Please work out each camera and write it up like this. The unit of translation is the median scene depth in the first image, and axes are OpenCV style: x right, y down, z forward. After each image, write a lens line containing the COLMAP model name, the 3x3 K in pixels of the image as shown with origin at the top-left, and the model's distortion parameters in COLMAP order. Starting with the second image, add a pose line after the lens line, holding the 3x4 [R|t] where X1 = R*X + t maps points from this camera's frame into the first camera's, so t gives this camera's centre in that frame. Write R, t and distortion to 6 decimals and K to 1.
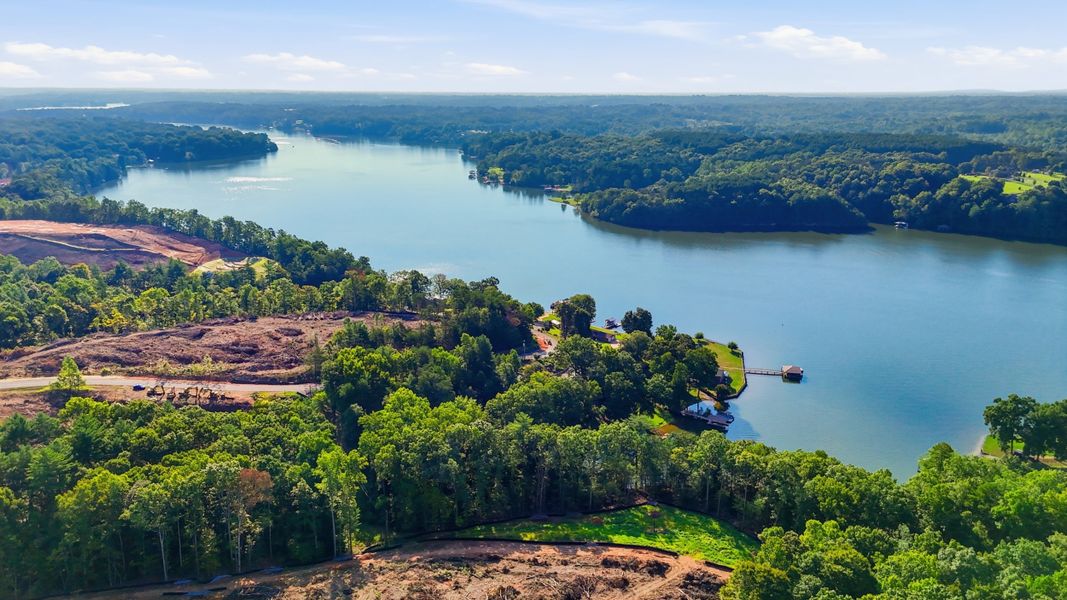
lens RADIAL K [[789.9, 0, 533.5], [0, 789.9, 300.0], [0, 0, 1]] dist [0.081175, -0.067434]
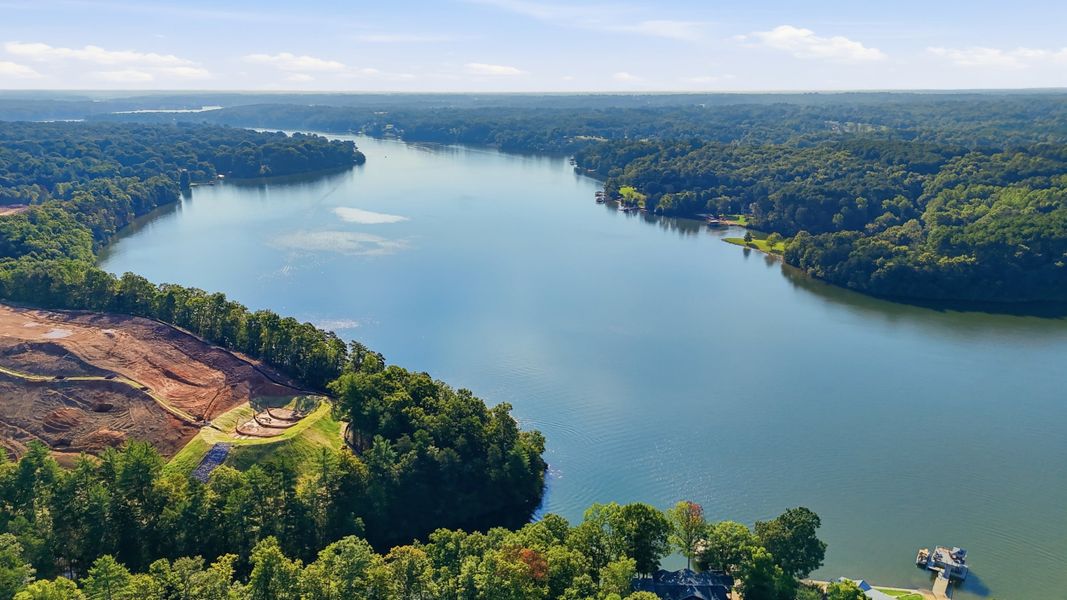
lens RADIAL K [[789.9, 0, 533.5], [0, 789.9, 300.0], [0, 0, 1]] dist [0.081175, -0.067434]
pose [[0.994642, 0.021003, -0.101225, -0.059342], [-0.020964, 0.999779, 0.001448, -0.053092], [0.101233, 0.000682, 0.994862, 0.197646]]
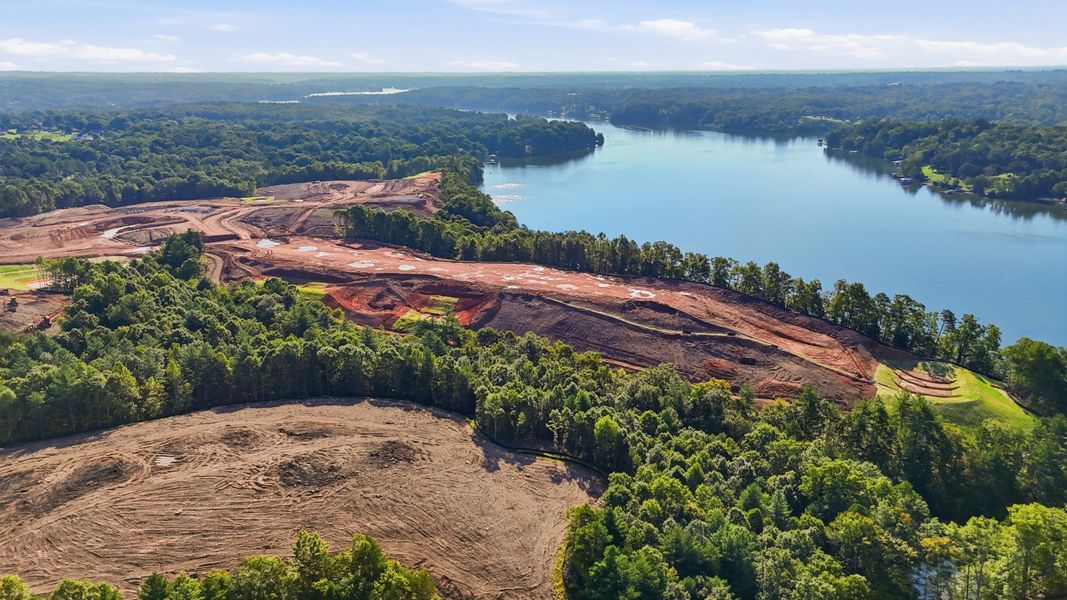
lens RADIAL K [[789.9, 0, 533.5], [0, 789.9, 300.0], [0, 0, 1]] dist [0.081175, -0.067434]
pose [[0.964375, 0.064298, -0.256606, -0.205669], [-0.058511, 0.997832, 0.030130, -0.042482], [0.257987, -0.014042, 0.966046, 0.151681]]
